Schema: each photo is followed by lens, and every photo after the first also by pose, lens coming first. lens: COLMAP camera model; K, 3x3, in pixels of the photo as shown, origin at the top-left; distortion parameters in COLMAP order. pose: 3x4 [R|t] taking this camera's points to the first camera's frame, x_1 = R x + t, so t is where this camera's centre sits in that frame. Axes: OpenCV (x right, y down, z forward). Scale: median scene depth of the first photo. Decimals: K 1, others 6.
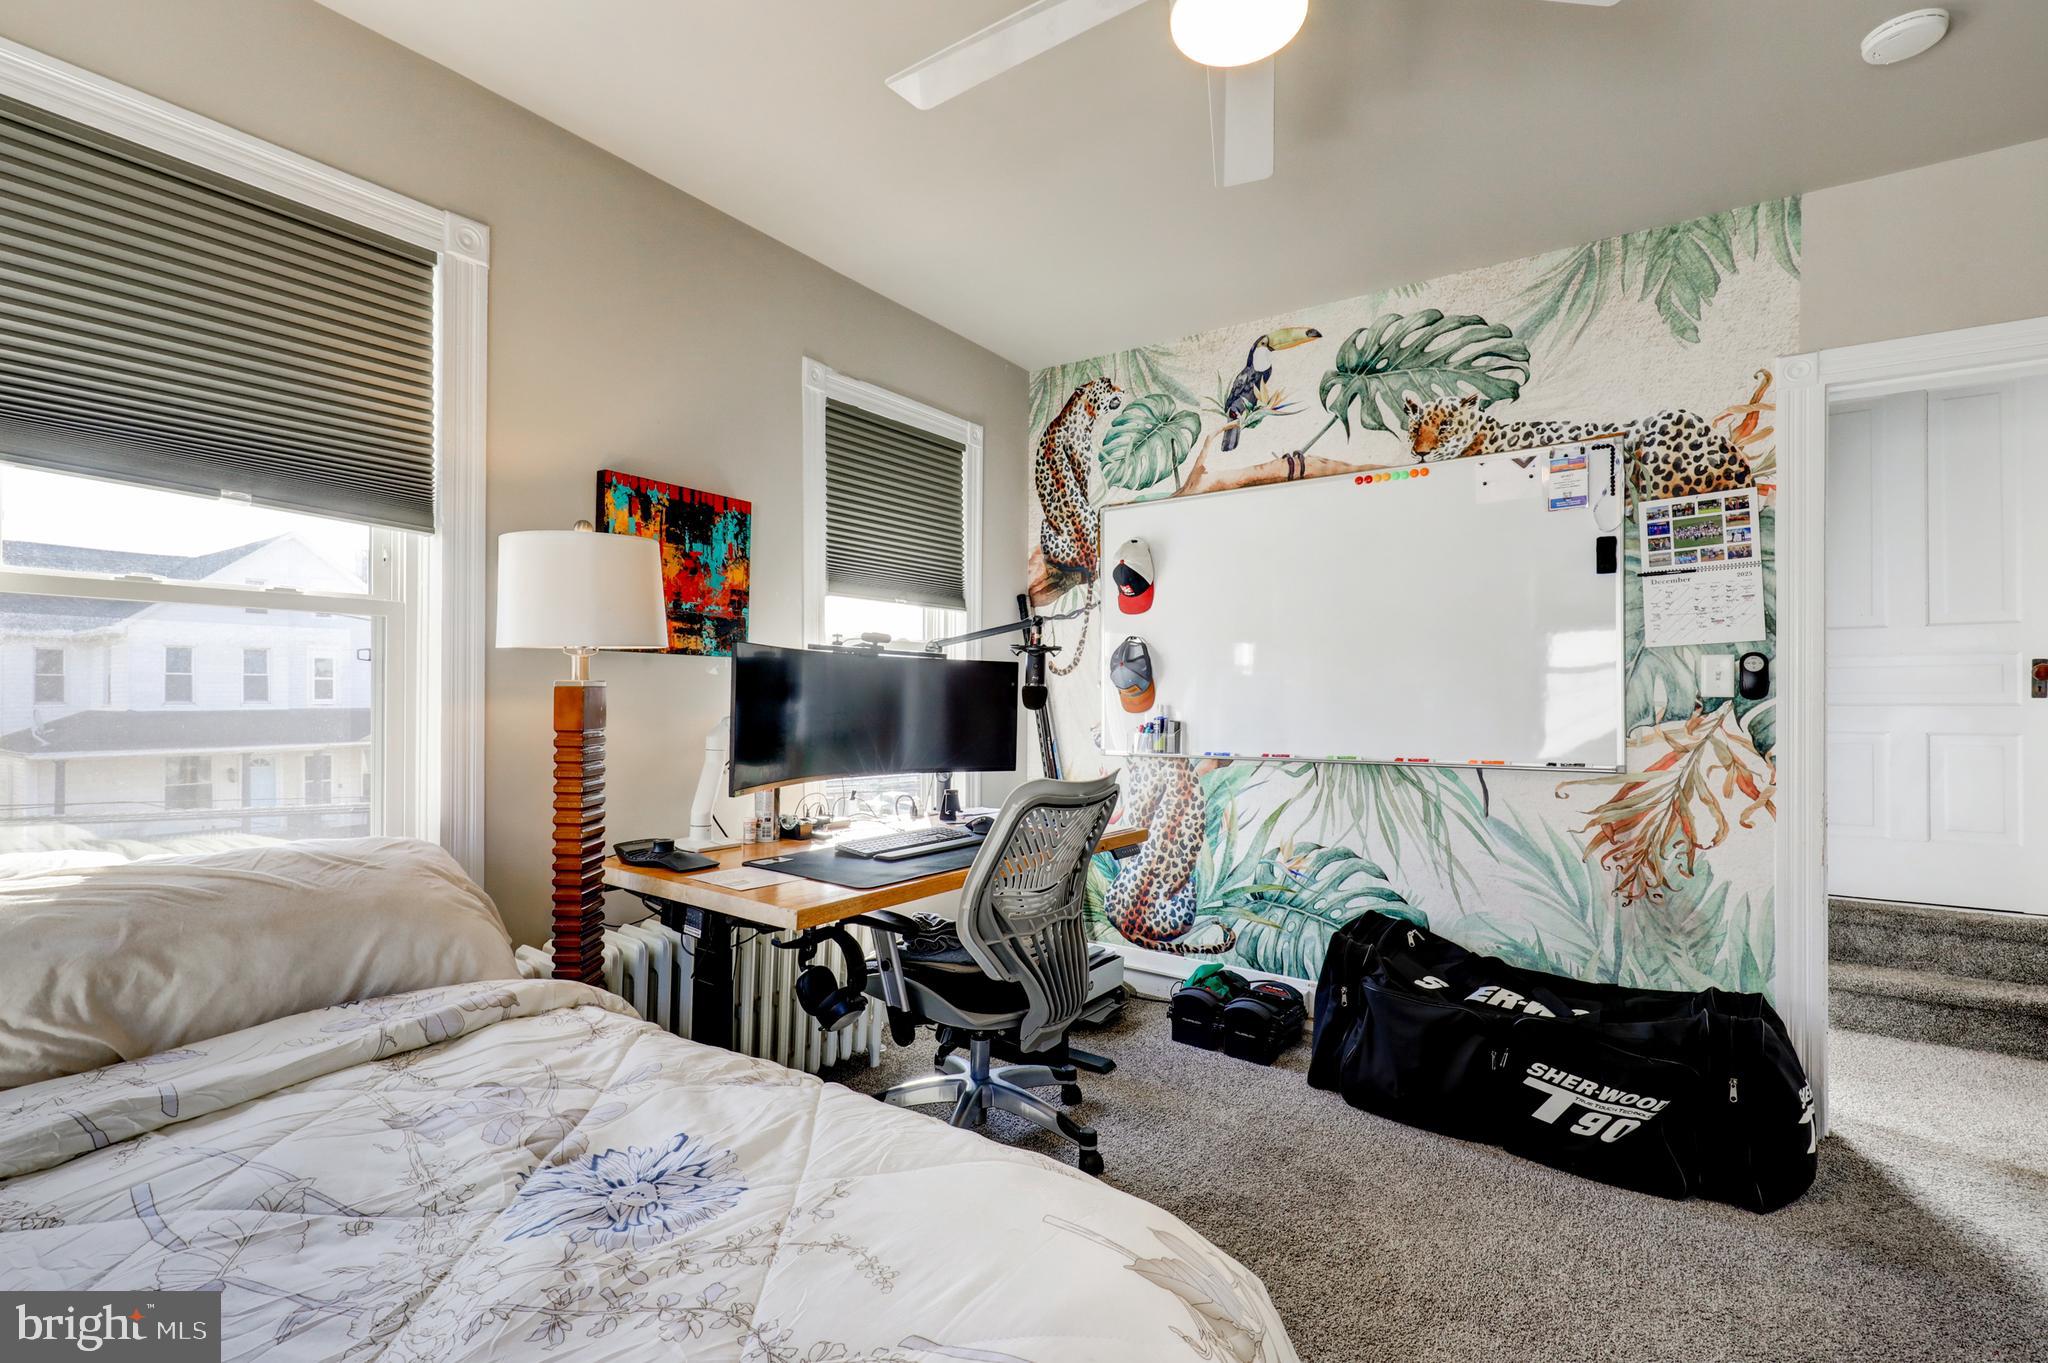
lens RADIAL K [[930.1, 0, 1013.7], [0, 930.1, 694.6], [0, 0, 1]] dist [-0.001247, -0.000099]
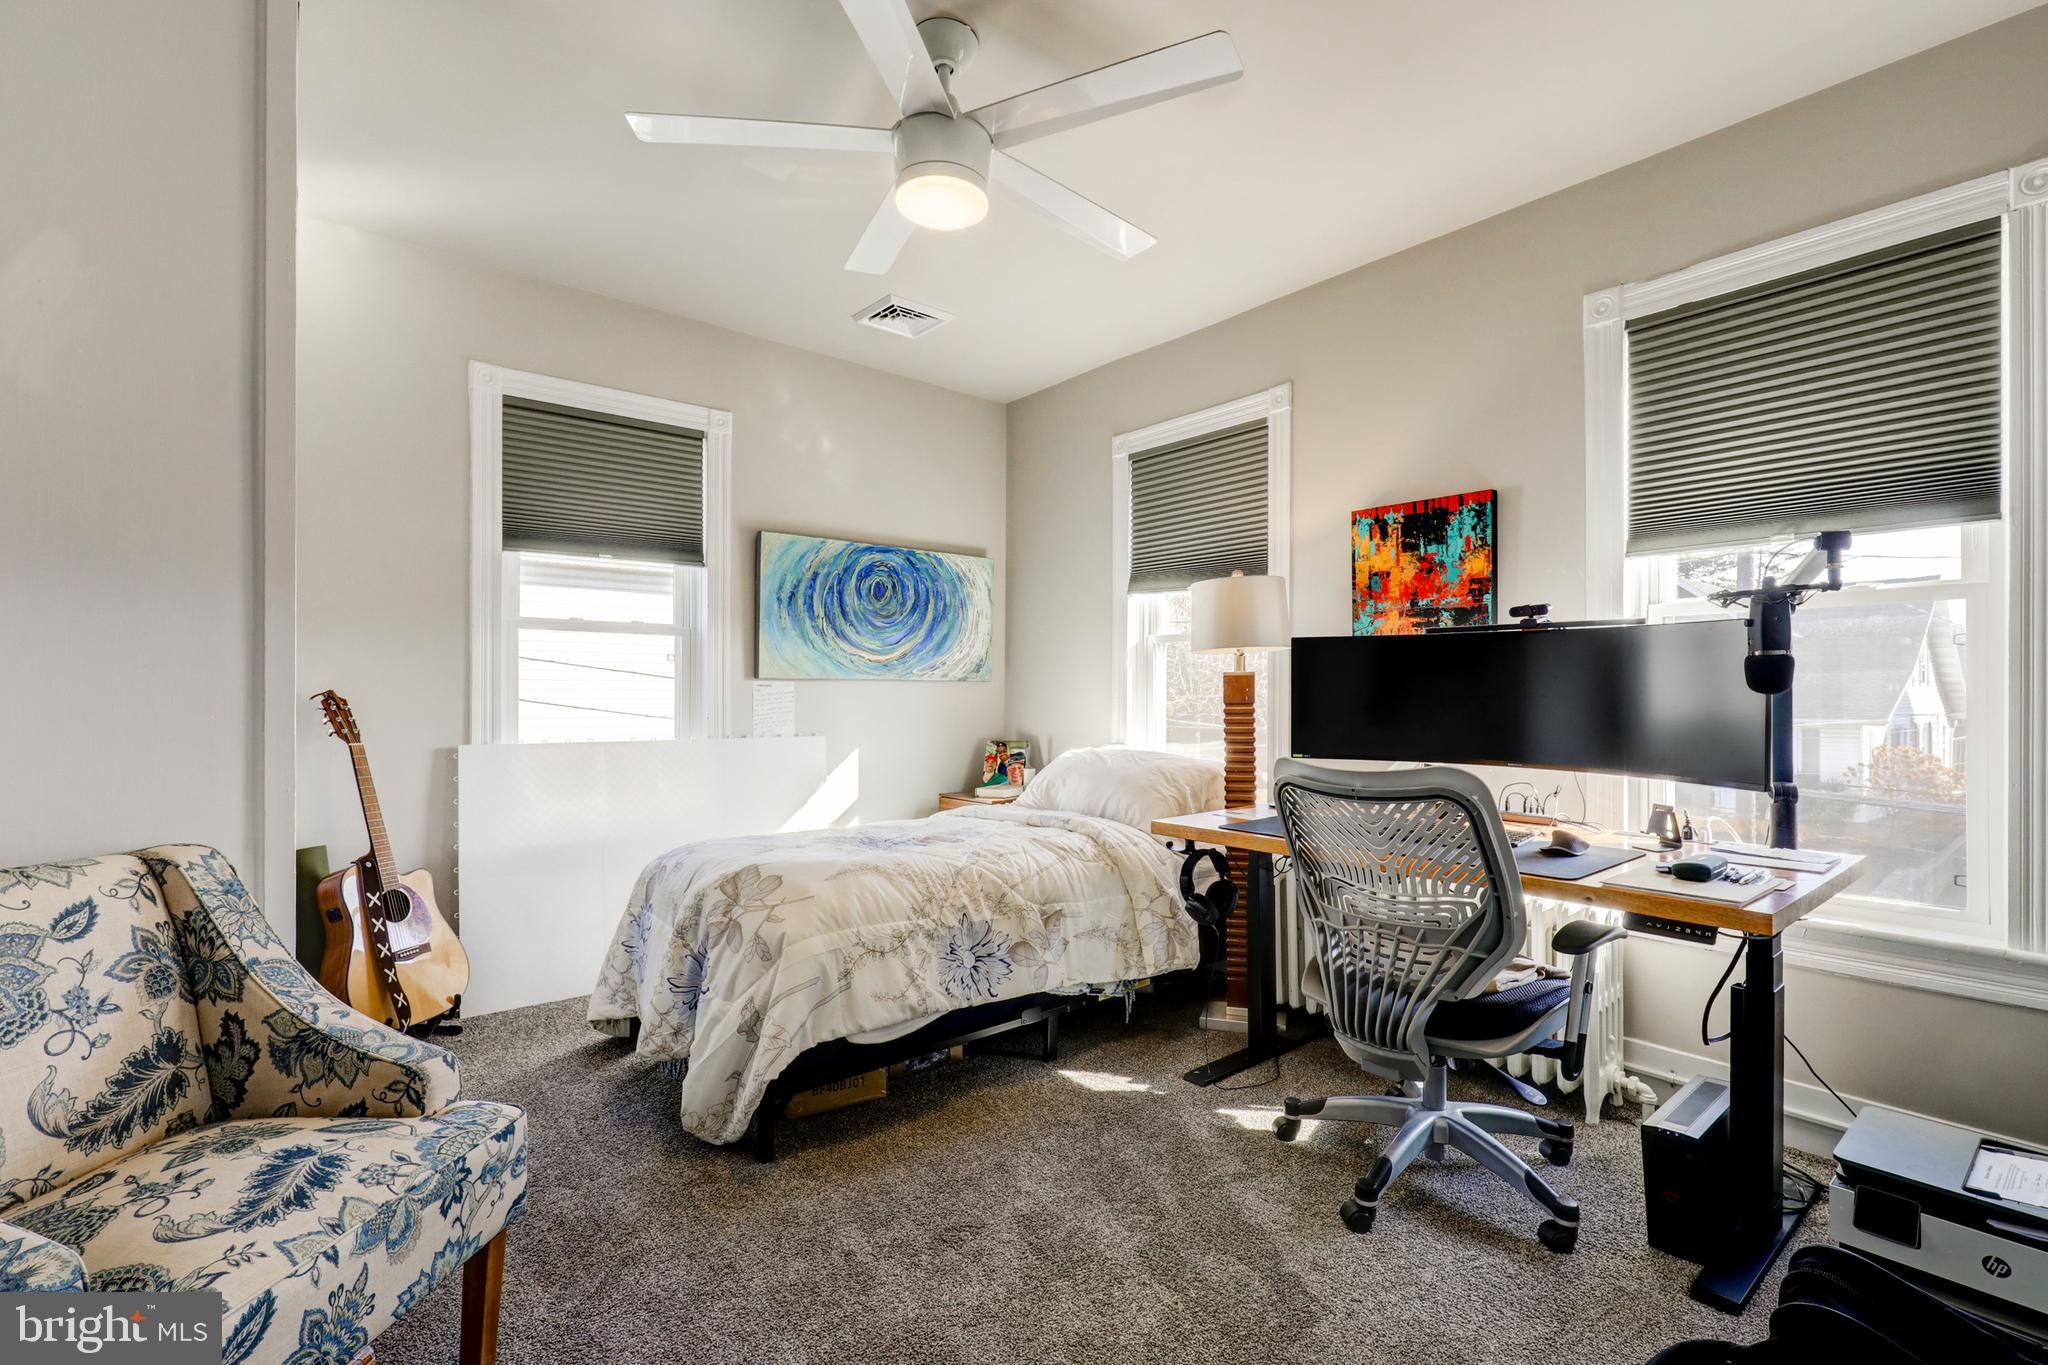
lens RADIAL K [[930.1, 0, 1013.7], [0, 930.1, 695.6], [0, 0, 1]] dist [-0.001247, -0.000099]
pose [[-0.287755, -0.000534, -0.957704, 0.884843], [0.000622, 1.000000, -0.000745, 0.019801], [0.957704, -0.000810, -0.287754, 0.838213]]
